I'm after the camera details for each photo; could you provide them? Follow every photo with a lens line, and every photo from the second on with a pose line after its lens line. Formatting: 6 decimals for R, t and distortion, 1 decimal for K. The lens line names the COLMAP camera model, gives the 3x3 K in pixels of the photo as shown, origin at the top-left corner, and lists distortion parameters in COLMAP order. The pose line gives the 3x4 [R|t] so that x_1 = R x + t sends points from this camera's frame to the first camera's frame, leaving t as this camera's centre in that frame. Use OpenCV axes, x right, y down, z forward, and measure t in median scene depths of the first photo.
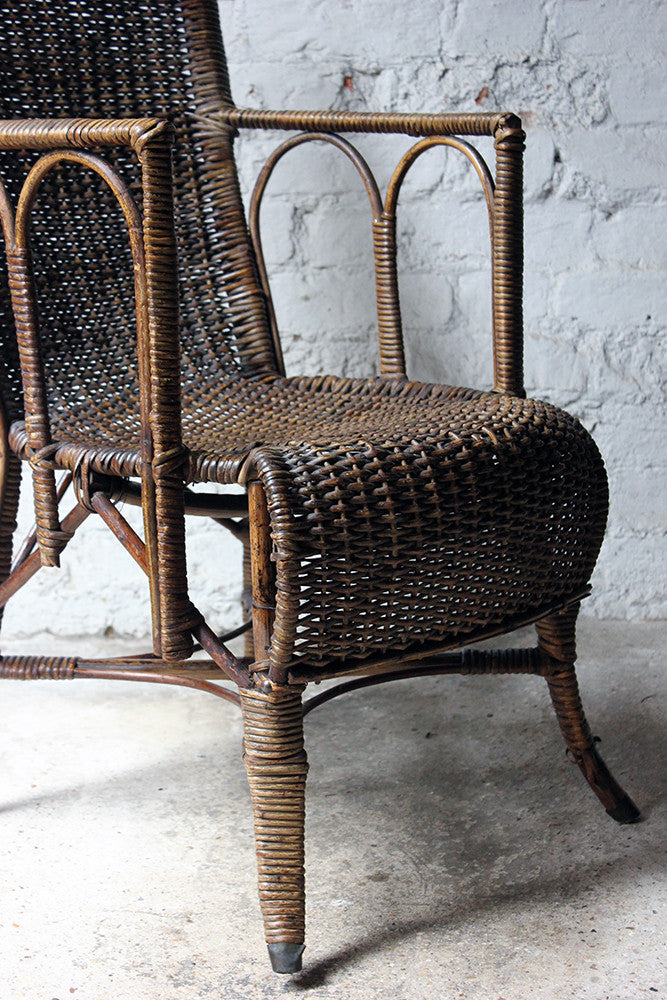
lens RADIAL K [[1928.9, 0, 335.3], [0, 1928.9, 504.3], [0, 0, 1]] dist [0.047713, 0.000000]
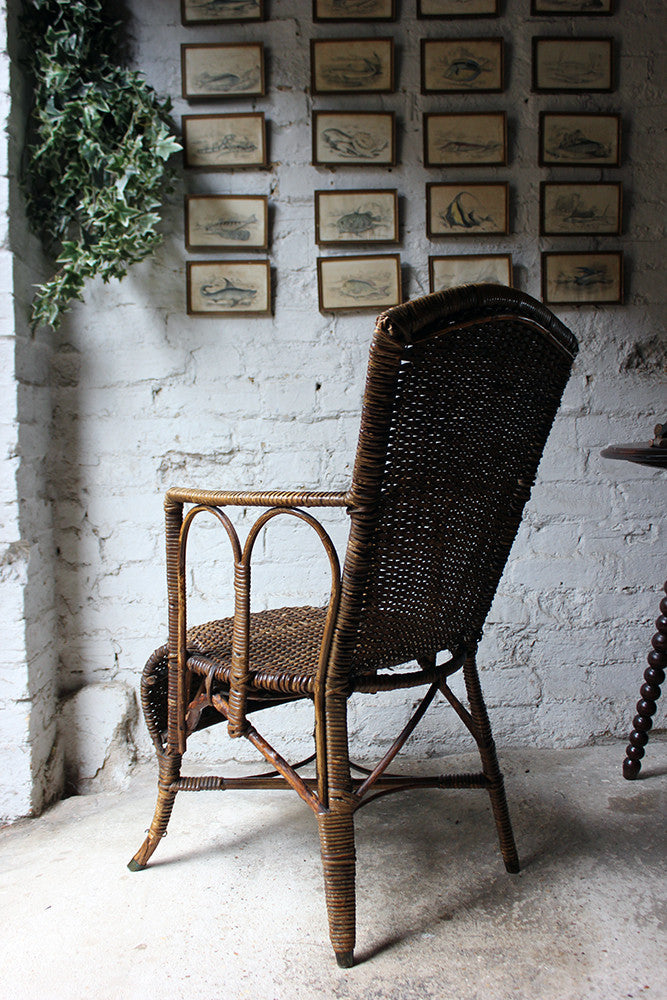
lens RADIAL K [[926.4, 0, 336.9], [0, 926.4, 514.9], [0, 0, 1]] dist [-0.078607, 0.000000]
pose [[0.999955, -0.009486, -0.000773, -0.053145], [0.009229, 0.986264, -0.164918, -0.018287], [0.002326, 0.164903, 0.986307, 0.119500]]
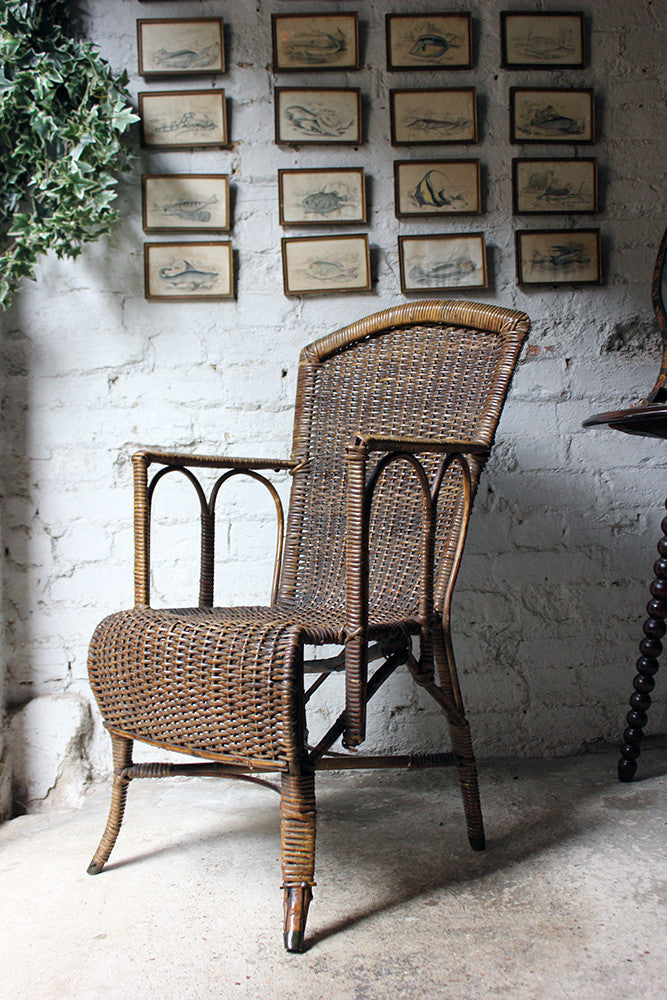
lens RADIAL K [[1012.1, 0, 335.5], [0, 1012.1, 526.0], [0, 0, 1]] dist [-0.066270, 0.000000]
pose [[0.999230, -0.024082, 0.030975, -0.055959], [0.030422, 0.974100, -0.224060, 0.057029], [-0.024777, 0.224830, 0.974083, 0.109914]]
